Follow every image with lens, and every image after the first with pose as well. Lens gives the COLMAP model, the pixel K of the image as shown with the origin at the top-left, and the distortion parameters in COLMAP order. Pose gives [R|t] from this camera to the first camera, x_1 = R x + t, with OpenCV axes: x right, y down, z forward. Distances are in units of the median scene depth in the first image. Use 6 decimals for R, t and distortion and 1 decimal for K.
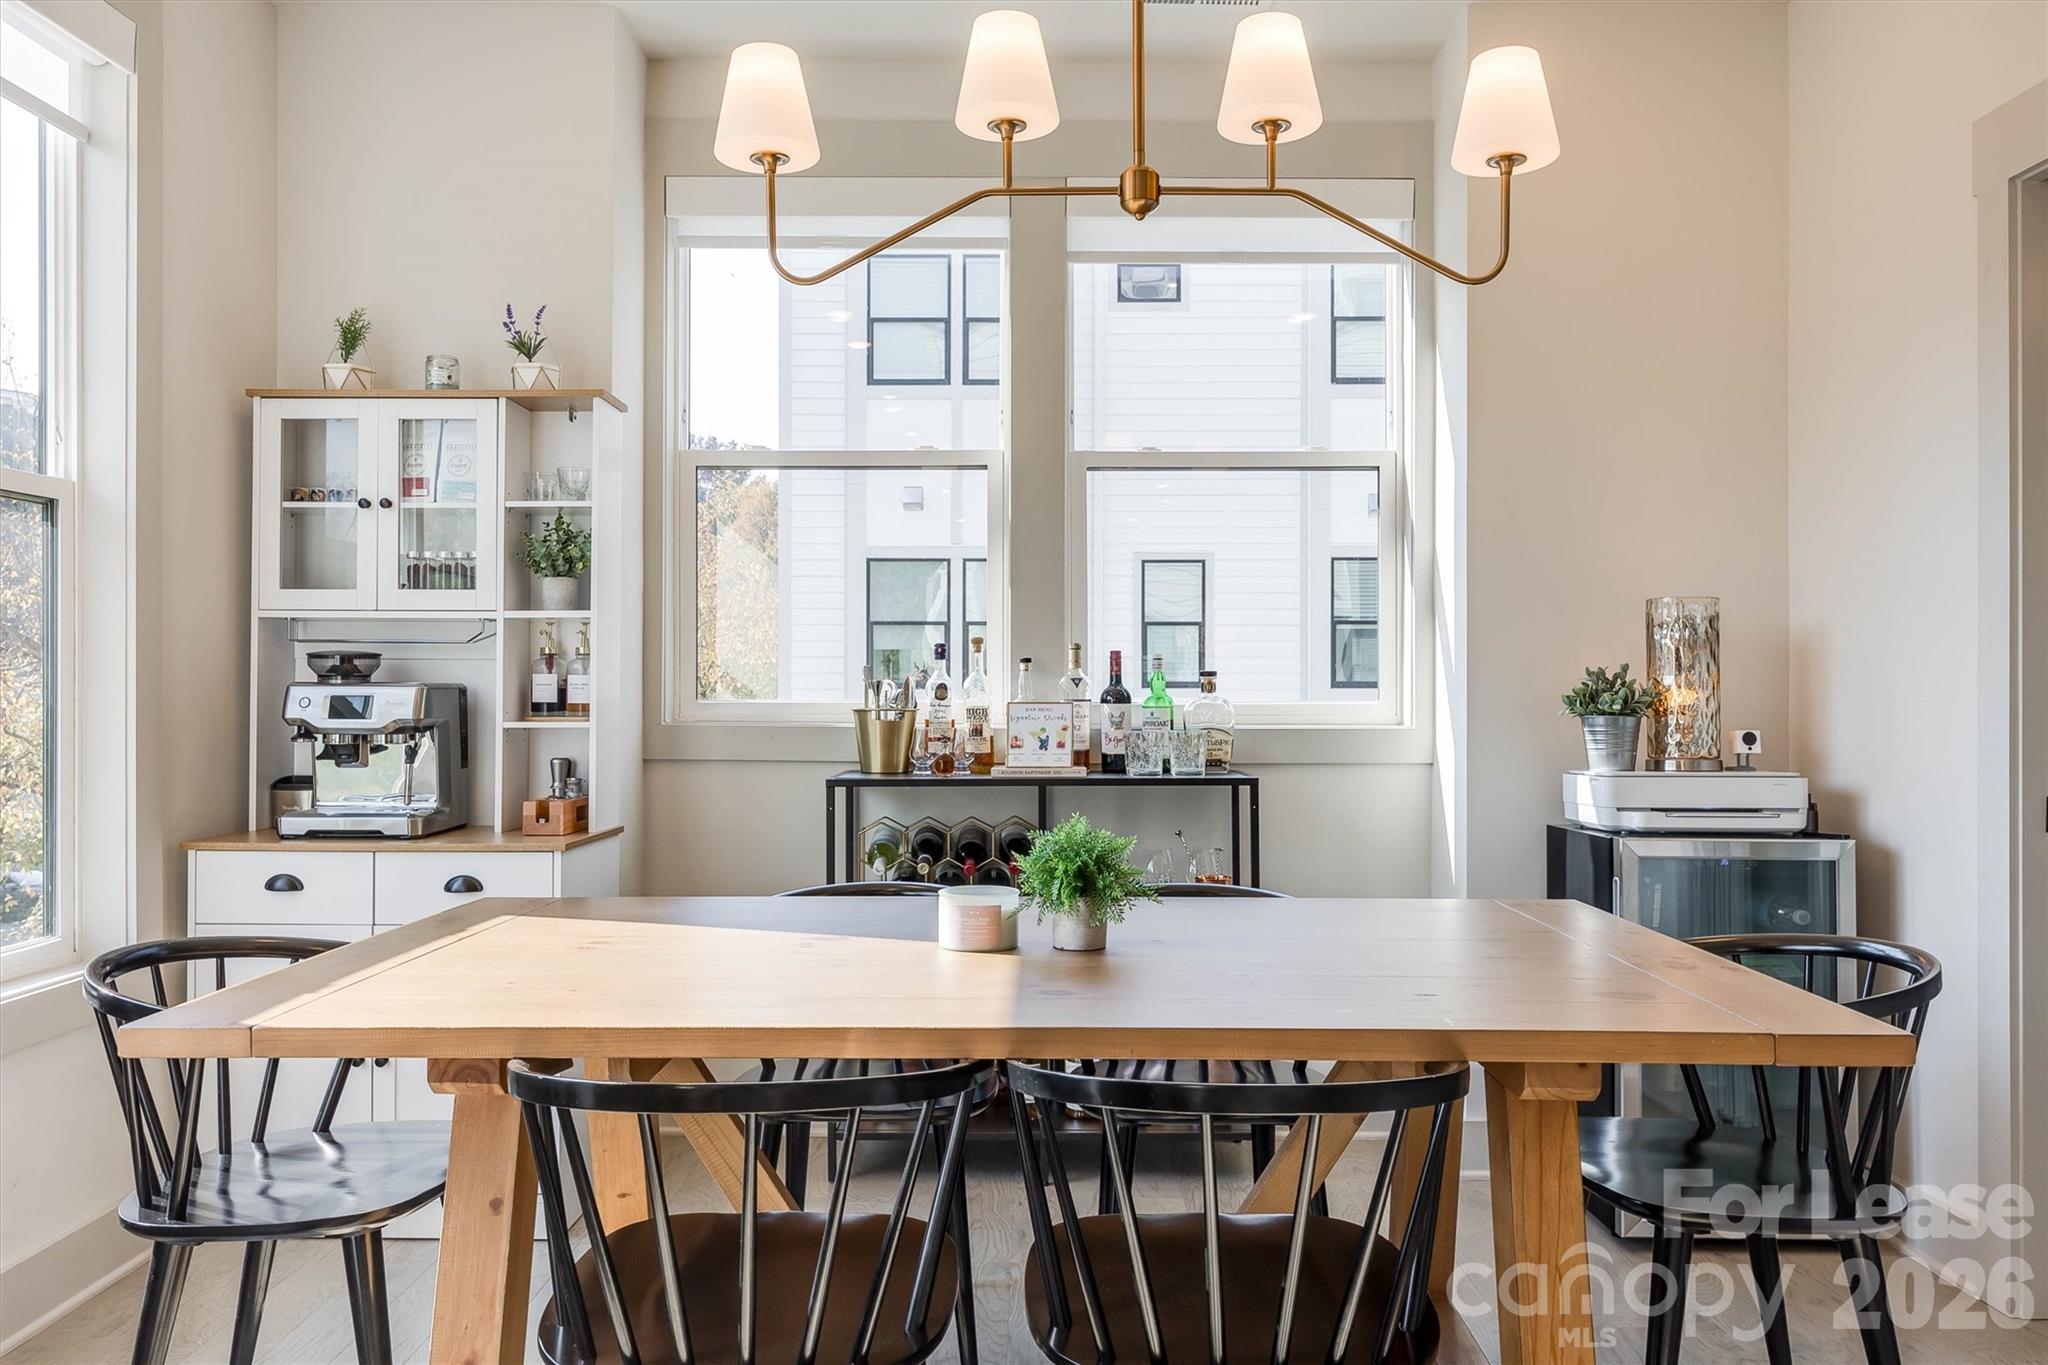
lens RADIAL K [[1480.9, 0, 1029.1], [0, 1480.9, 670.2], [0, 0, 1]] dist [-0.000956, 0.000540]
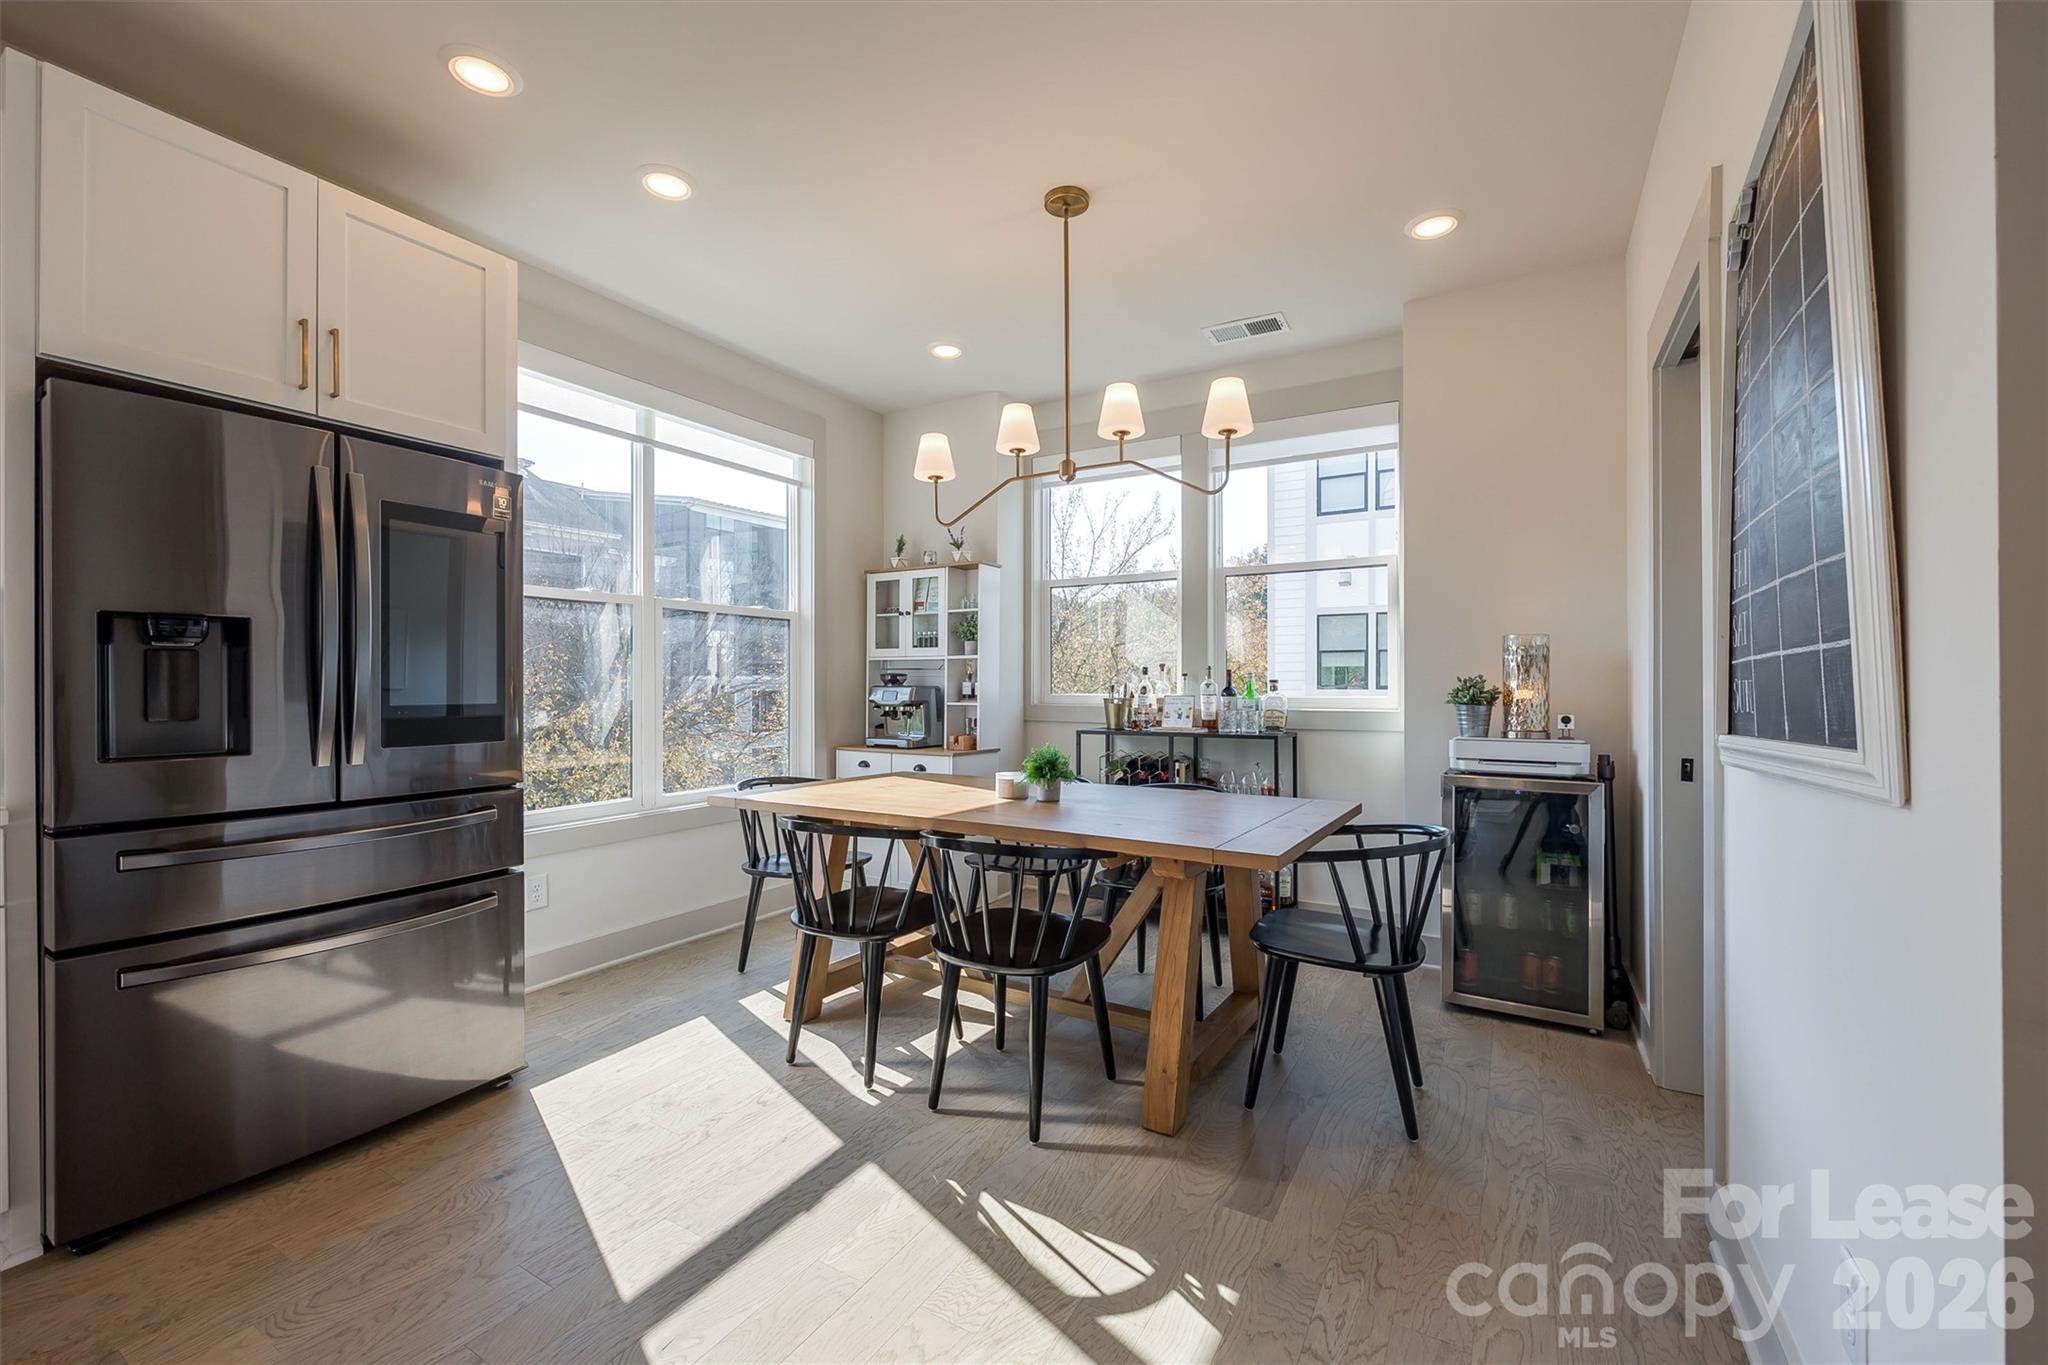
lens RADIAL K [[823.7, 0, 1024.0], [0, 823.7, 682.5], [0, 0, 1]] dist [0.000599, 0.000042]
pose [[0.862755, -0.002510, -0.505616, 0.418482], [0.004443, 0.999987, 0.002618, -0.000056], [0.505603, -0.004505, 0.862755, -0.084077]]
